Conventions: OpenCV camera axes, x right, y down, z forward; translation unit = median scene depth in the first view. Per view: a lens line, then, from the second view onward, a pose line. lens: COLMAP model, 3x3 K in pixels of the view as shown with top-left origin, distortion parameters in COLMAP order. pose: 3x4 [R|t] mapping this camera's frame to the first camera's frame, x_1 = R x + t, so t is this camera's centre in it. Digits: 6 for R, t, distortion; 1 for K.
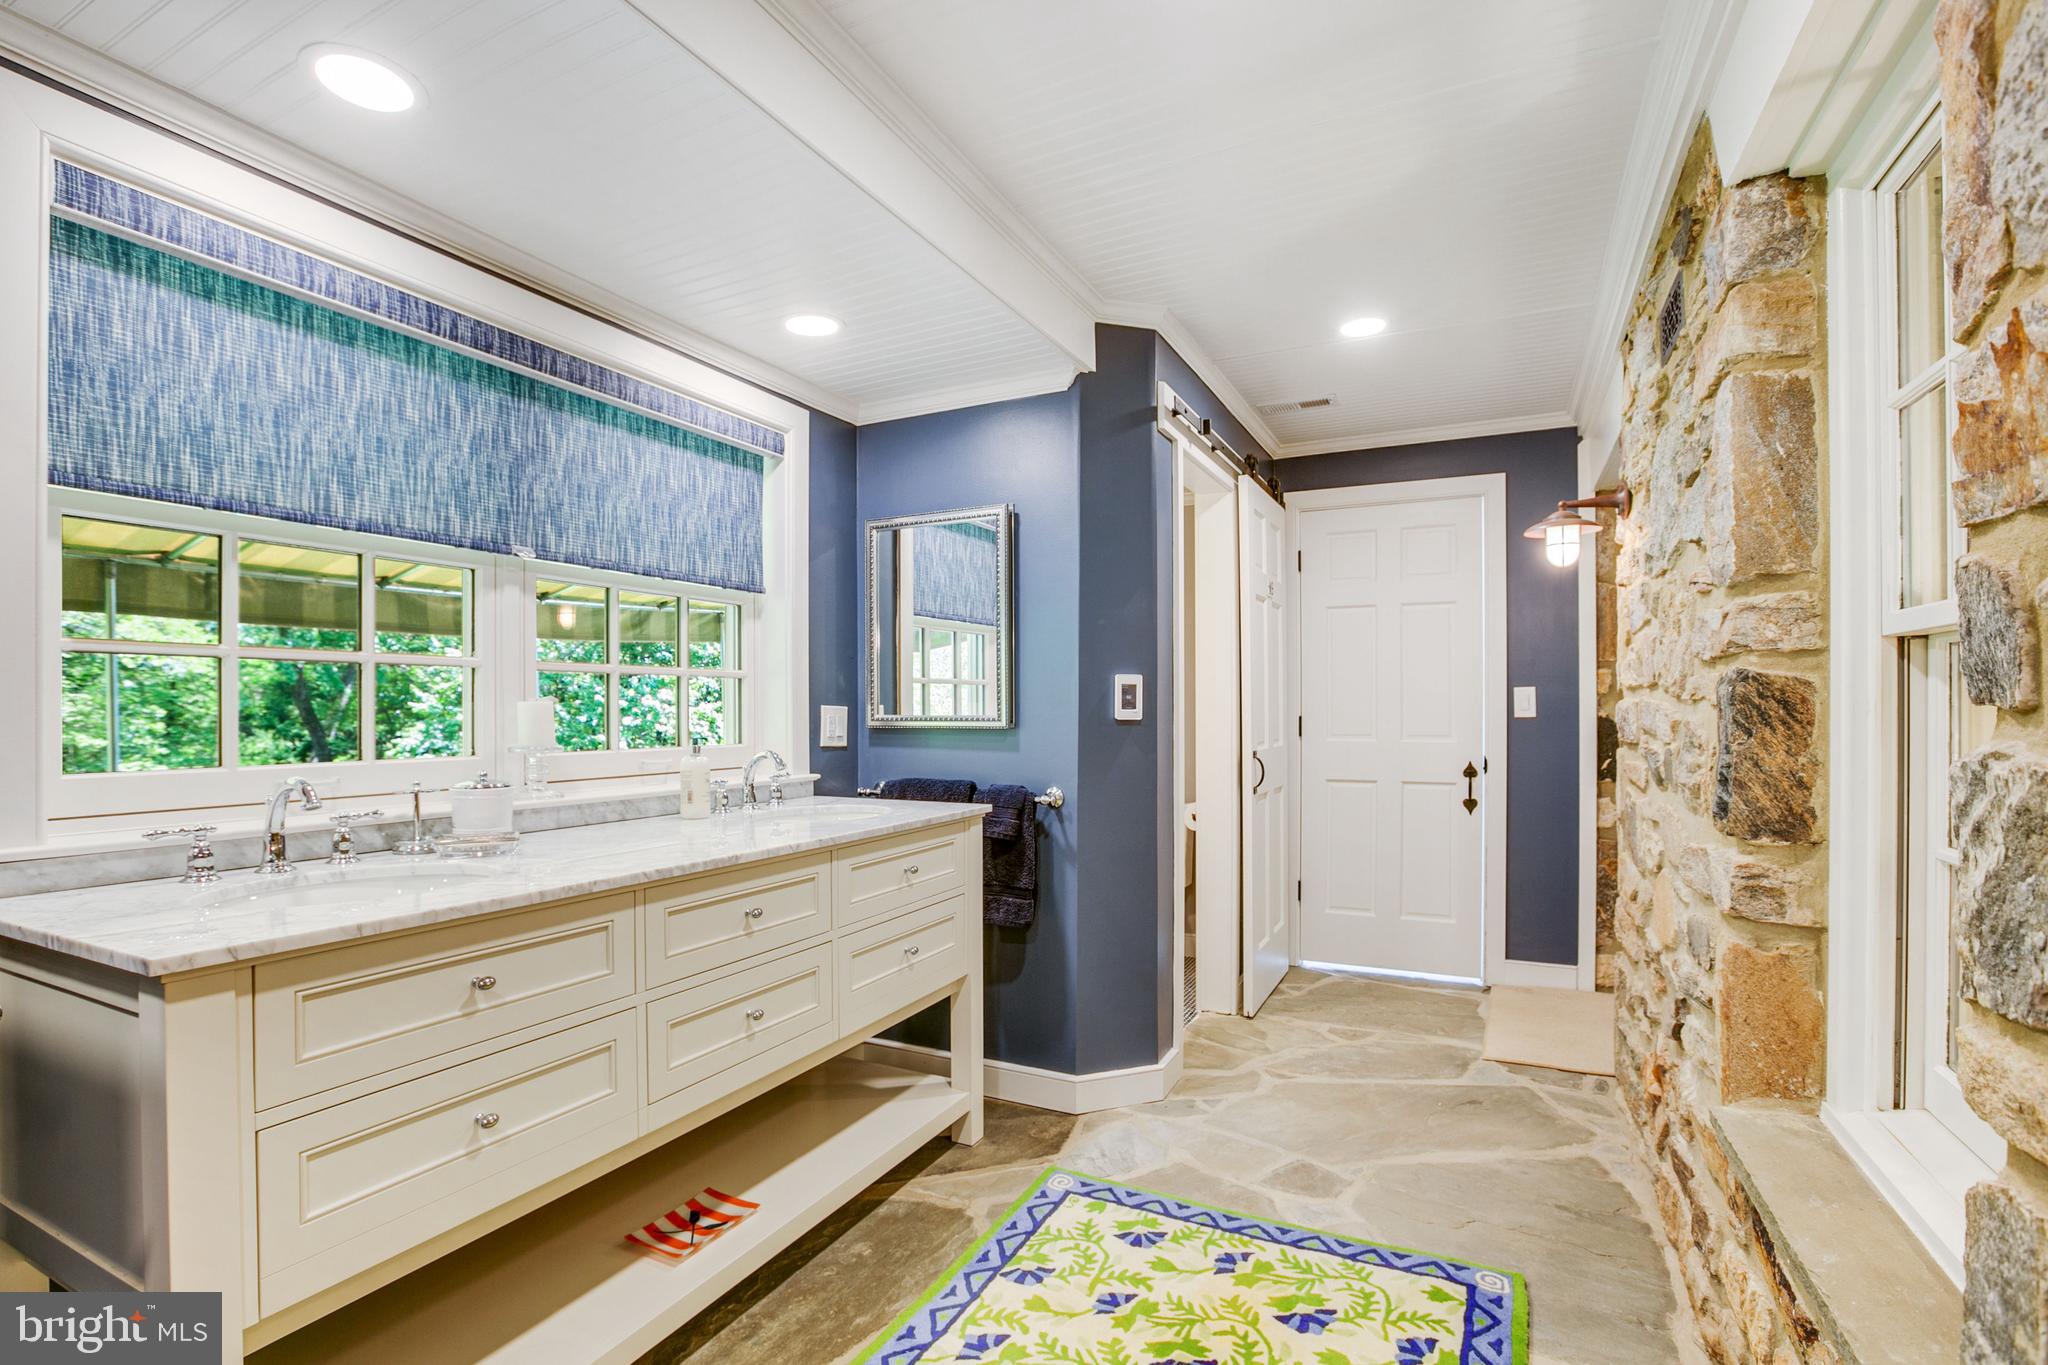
lens RADIAL K [[940.7, 0, 1036.2], [0, 940.7, 700.6], [0, 0, 1]] dist [-0.019307, 0.013261]
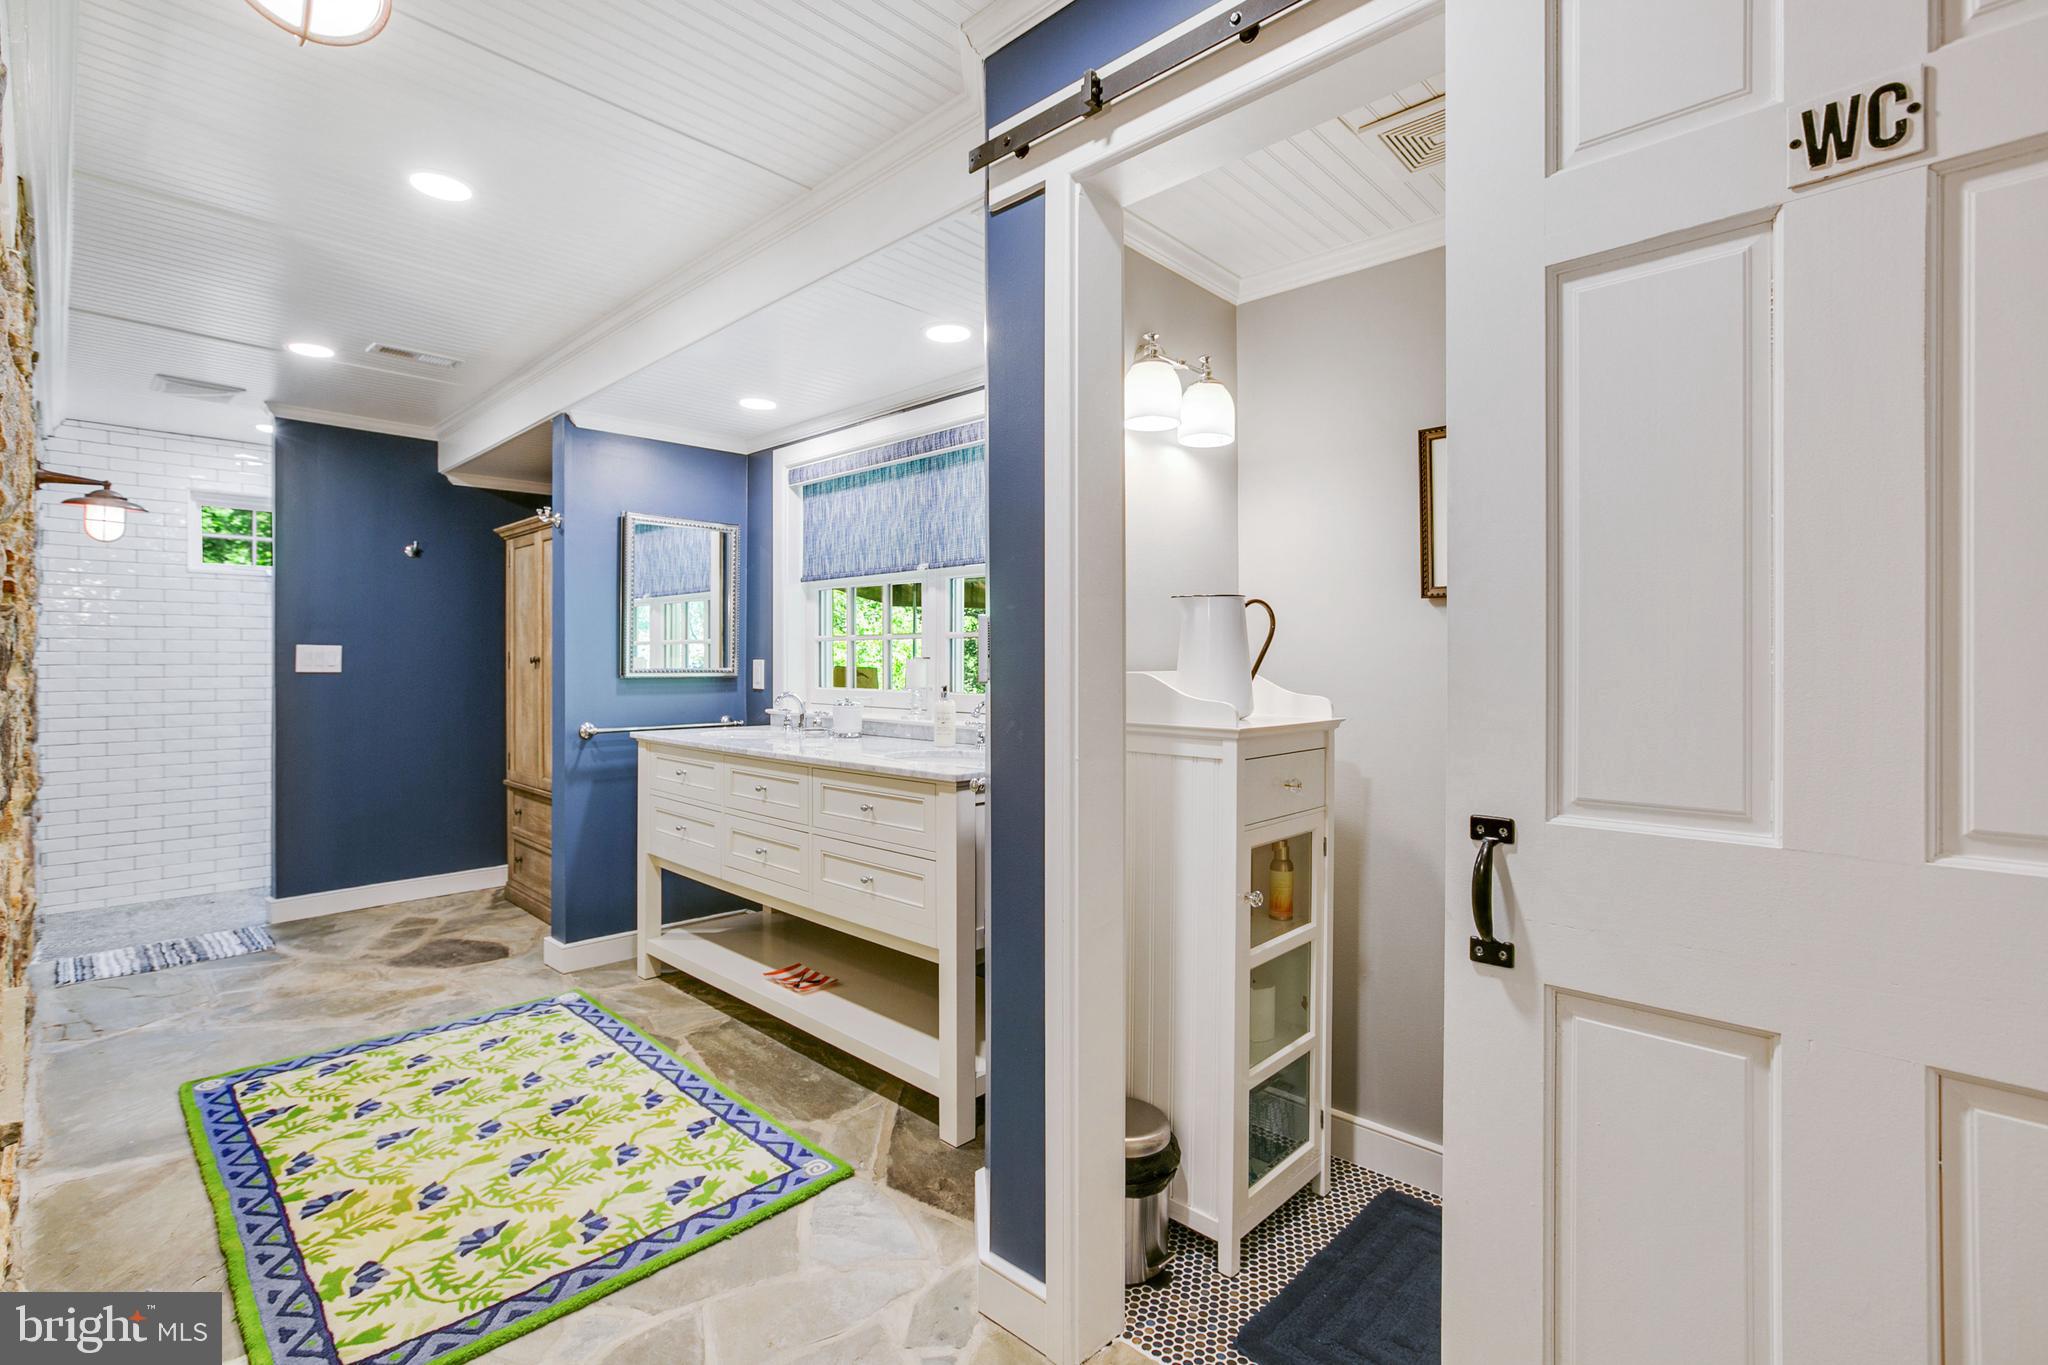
lens RADIAL K [[940.7, 0, 984.0], [0, 940.7, 660.3], [0, 0, 1]] dist [-0.019307, 0.013261]
pose [[-0.325856, -0.008686, -0.945379, 0.999525], [-0.000005, 0.999958, -0.009186, 0.019063], [0.945419, -0.002989, -0.325843, 1.700747]]
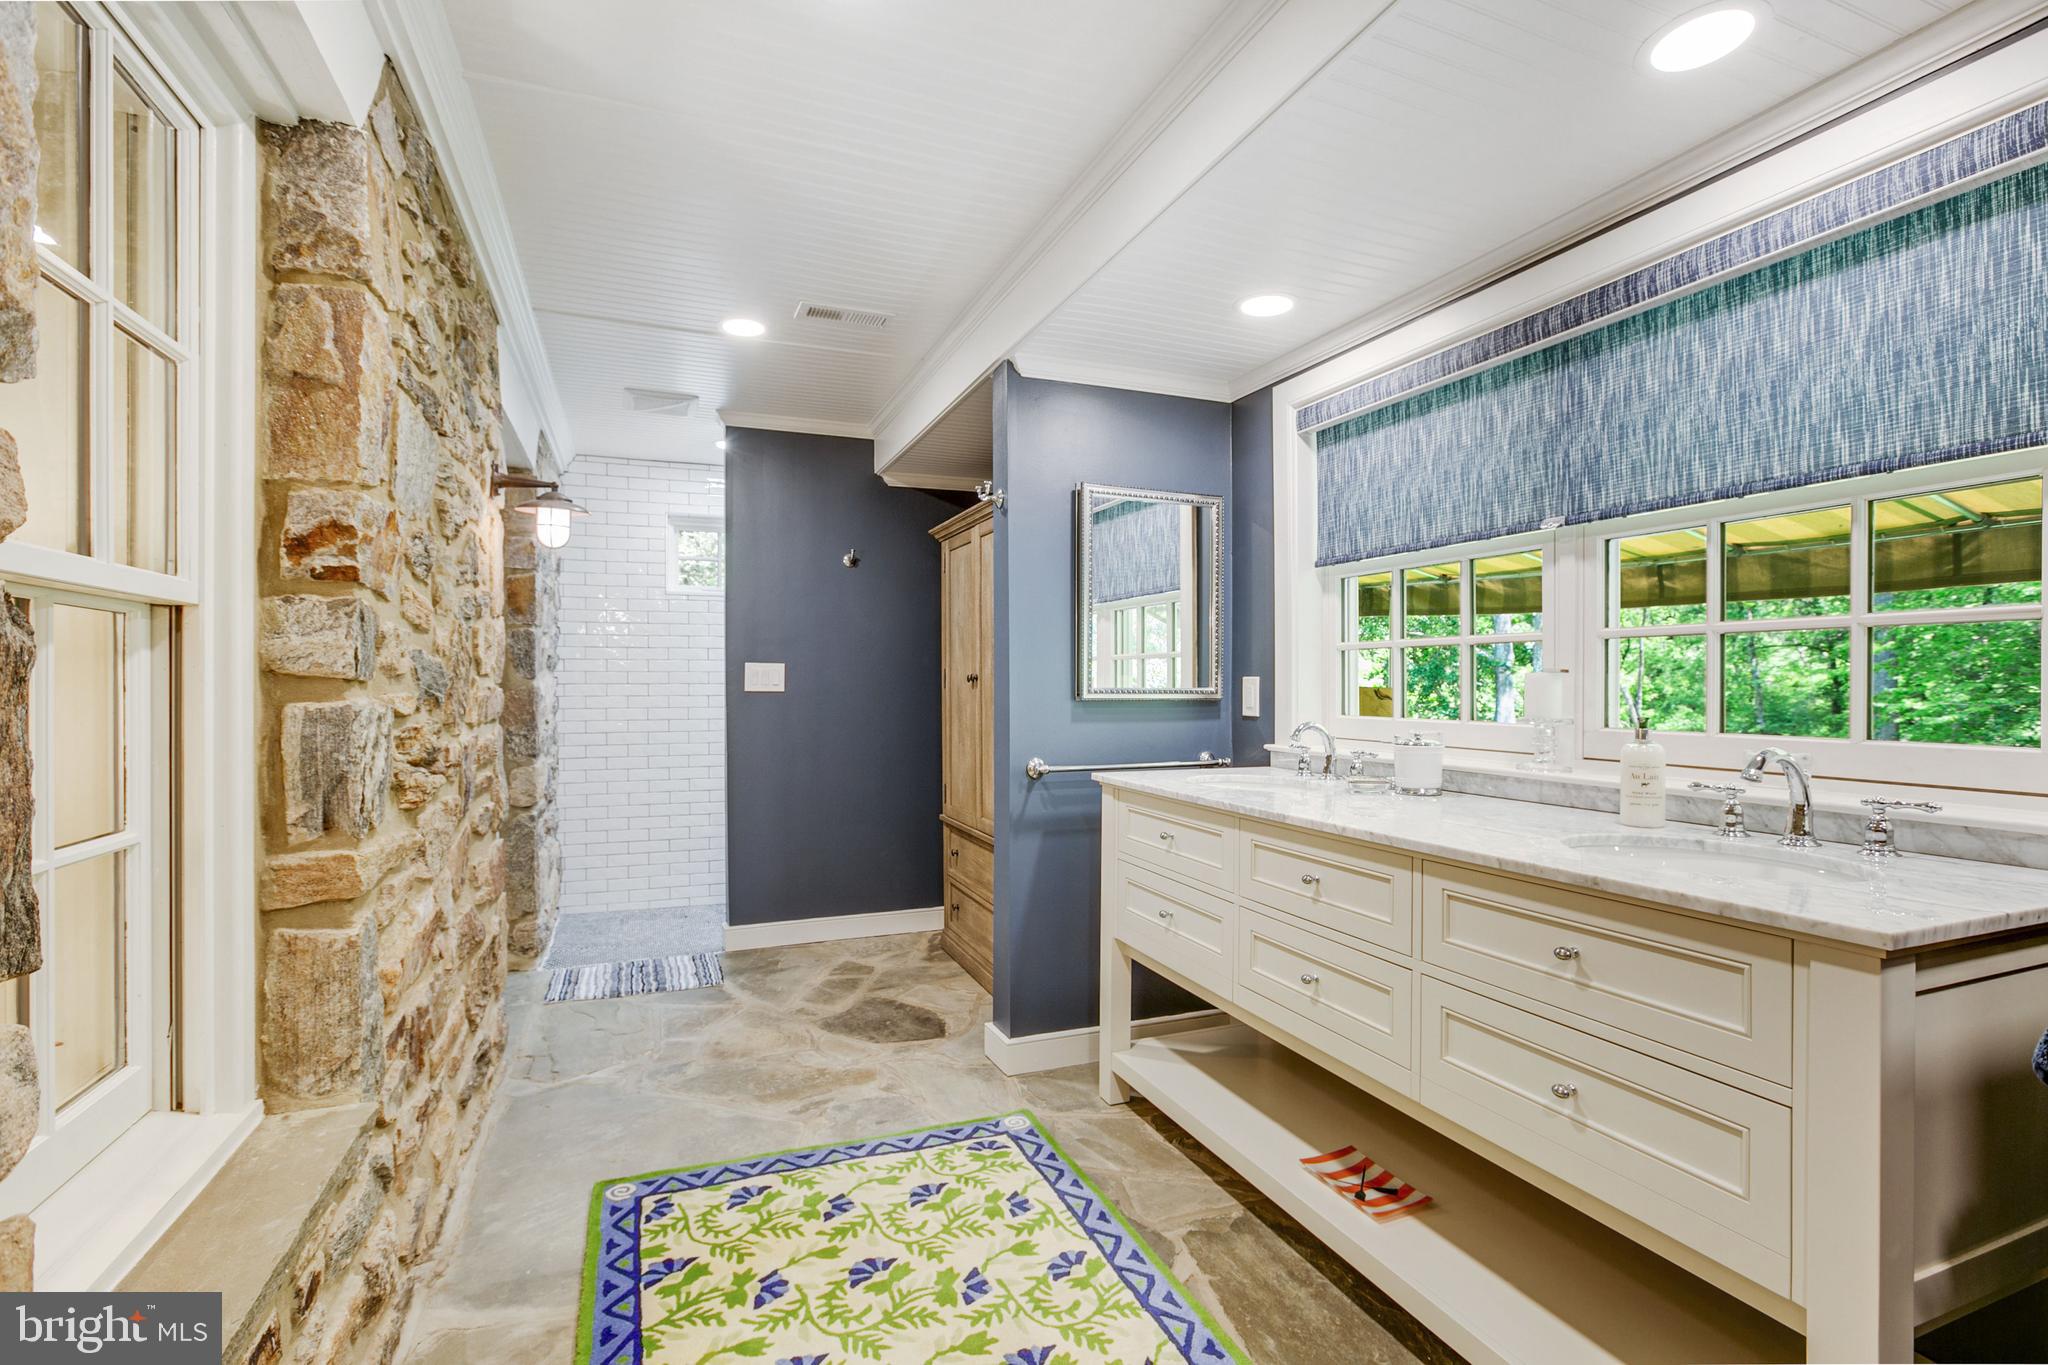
lens RADIAL K [[940.7, 0, 1010.7], [0, 940.7, 689.8], [0, 0, 1]] dist [-0.019307, 0.013261]
pose [[-0.667887, -0.002725, -0.744258, 0.604549], [-0.002976, 0.999995, -0.000991, 0.022872], [0.744257, 0.001553, -0.667892, 1.291900]]
